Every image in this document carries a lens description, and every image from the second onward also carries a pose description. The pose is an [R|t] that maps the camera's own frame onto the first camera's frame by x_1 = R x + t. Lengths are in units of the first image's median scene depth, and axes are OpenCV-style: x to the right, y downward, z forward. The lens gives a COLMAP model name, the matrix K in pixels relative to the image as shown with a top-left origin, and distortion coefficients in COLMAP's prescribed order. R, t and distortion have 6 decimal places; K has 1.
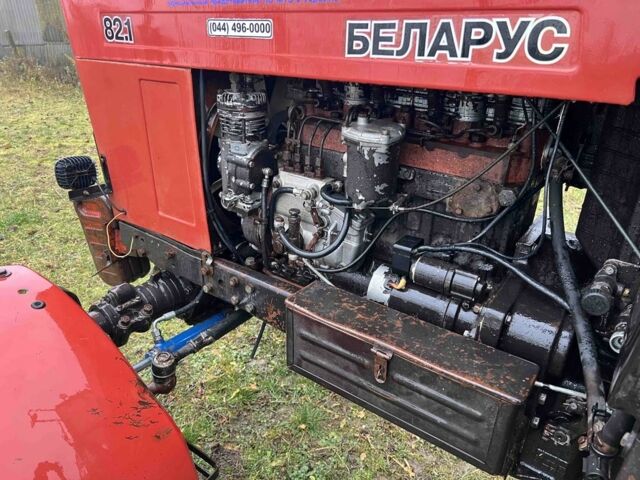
lens RADIAL K [[480.8, 0, 319.7], [0, 480.8, 245.8], [0, 0, 1]] dist [0.023727, -0.007810]
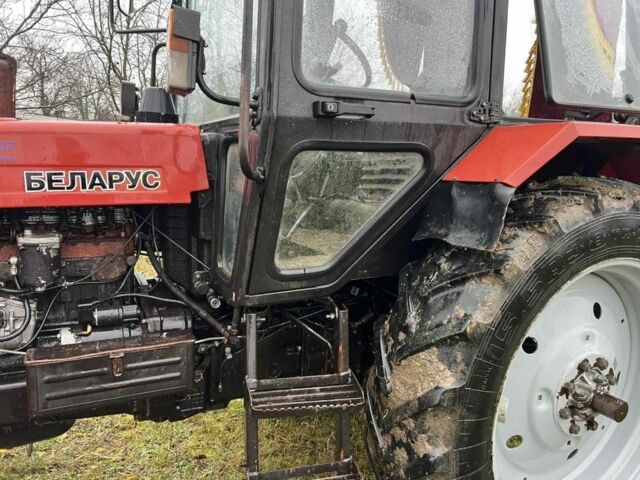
lens RADIAL K [[480.8, 0, 319.7], [0, 480.8, 245.8], [0, 0, 1]] dist [0.023727, -0.007810]
pose [[0.468949, -0.158168, 0.868948, -0.941061], [0.361097, 0.932188, -0.025196, 0.164738], [-0.806037, 0.325590, 0.494262, -0.520266]]
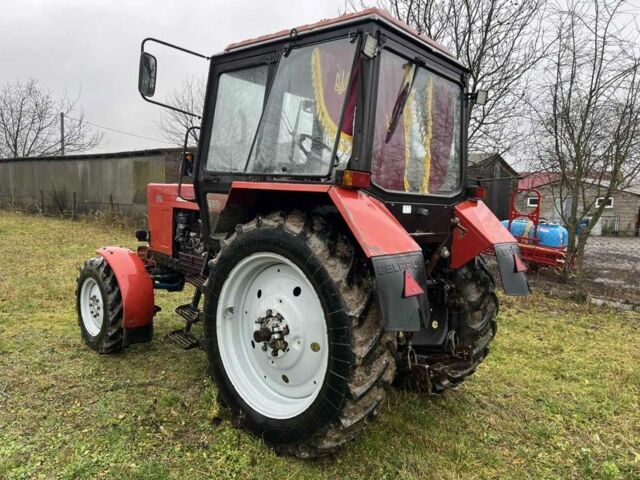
lens RADIAL K [[480.8, 0, 319.7], [0, 480.8, 245.8], [0, 0, 1]] dist [0.023727, -0.007810]
pose [[0.992632, 0.065249, -0.102098, 2.031995], [-0.095373, 0.940475, -0.326206, 1.678403], [0.074736, 0.333540, 0.939769, -3.858708]]
